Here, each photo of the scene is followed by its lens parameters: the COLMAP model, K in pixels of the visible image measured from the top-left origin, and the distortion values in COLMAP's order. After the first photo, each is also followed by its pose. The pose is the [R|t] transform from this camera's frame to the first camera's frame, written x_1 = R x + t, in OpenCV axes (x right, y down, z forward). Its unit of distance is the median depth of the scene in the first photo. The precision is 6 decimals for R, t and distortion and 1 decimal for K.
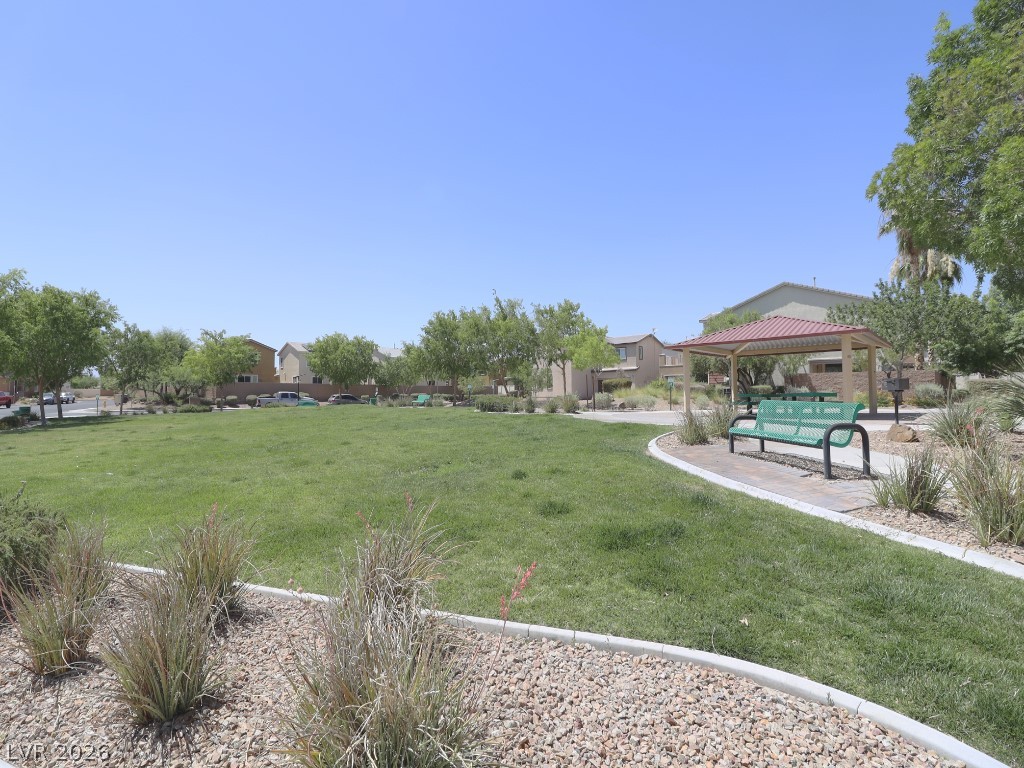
lens RADIAL K [[459.2, 0, 511.9], [0, 459.2, 390.1], [0, 0, 1]] dist [-0.000376, -0.000004]
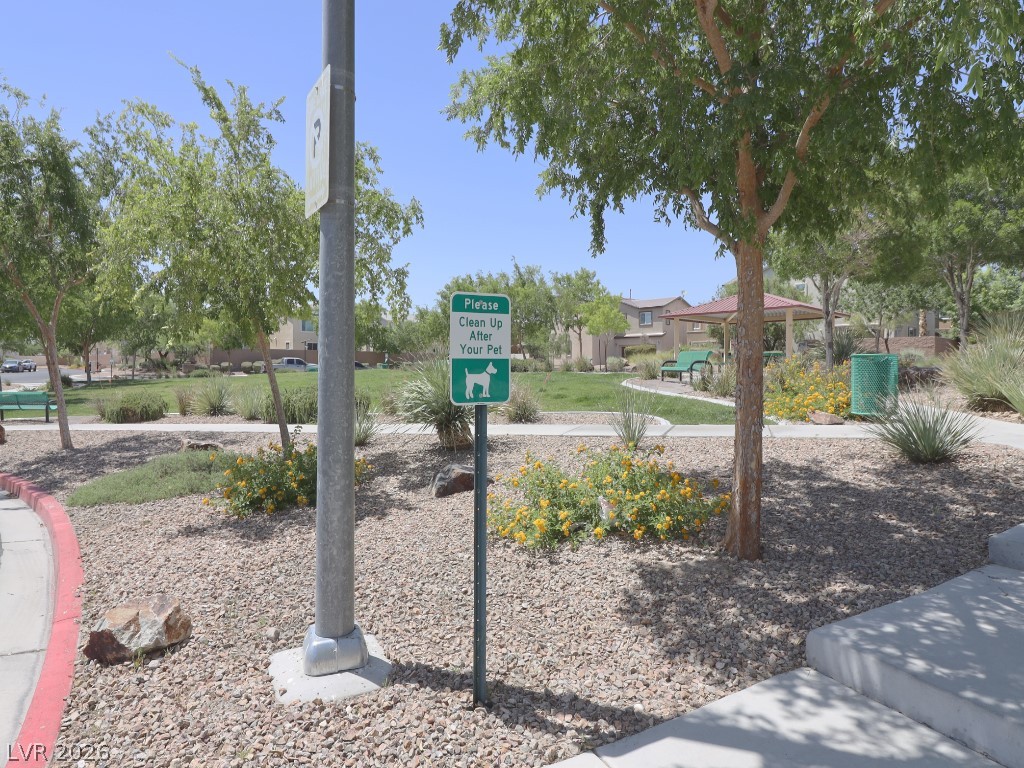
lens RADIAL K [[611.0, 0, 511.8], [0, 611.0, 376.5], [0, 0, 1]] dist [-0.024043, 0.000306]
pose [[0.999838, 0.004543, -0.017430, -0.016635], [-0.004155, 0.999745, 0.022199, 0.017736], [0.017526, -0.022123, 0.999602, -0.360089]]
